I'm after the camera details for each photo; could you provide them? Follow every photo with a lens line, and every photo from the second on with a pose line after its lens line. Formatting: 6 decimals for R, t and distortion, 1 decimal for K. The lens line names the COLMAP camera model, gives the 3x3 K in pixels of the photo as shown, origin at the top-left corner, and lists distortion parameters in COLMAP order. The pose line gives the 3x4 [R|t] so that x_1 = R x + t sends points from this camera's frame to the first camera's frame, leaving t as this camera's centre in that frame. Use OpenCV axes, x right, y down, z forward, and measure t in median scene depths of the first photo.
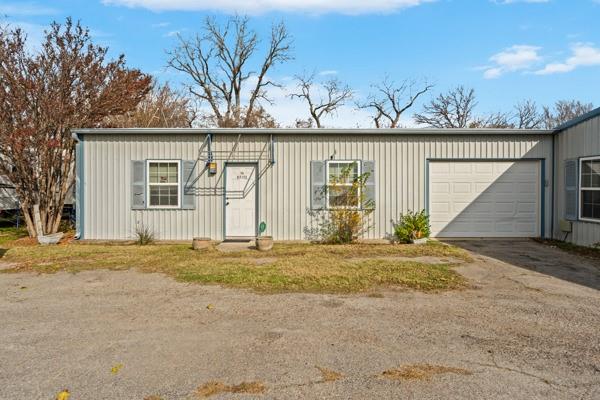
lens RADIAL K [[317.0, 0, 298.7], [0, 317.0, 195.2], [0, 0, 1]] dist [-0.002043, 0.000217]
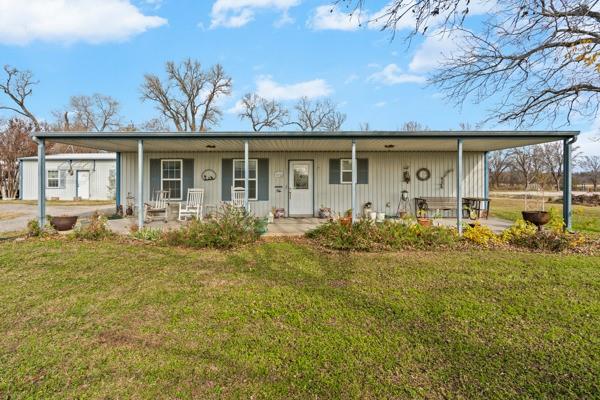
lens RADIAL K [[274.7, 0, 300.9], [0, 274.7, 183.3], [0, 0, 1]] dist [-0.011815, 0.000164]
pose [[0.999991, -0.001262, -0.004122, 0.304650], [0.001170, 0.999755, -0.022100, 0.010324], [0.004149, 0.022095, 0.999747, -0.230920]]
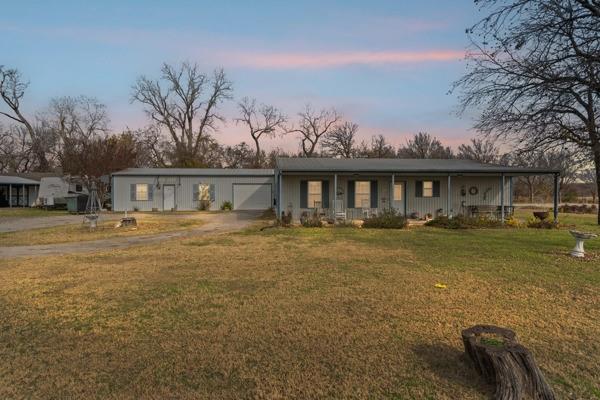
lens RADIAL K [[332.7, 0, 301.5], [0, 332.7, 204.0], [0, 0, 1]] dist [-0.001234, -0.001062]
pose [[0.996179, -0.003521, 0.087264, 0.146204], [0.003059, 0.999981, 0.005432, 0.012020], [-0.087281, -0.005144, 0.996170, -0.413696]]
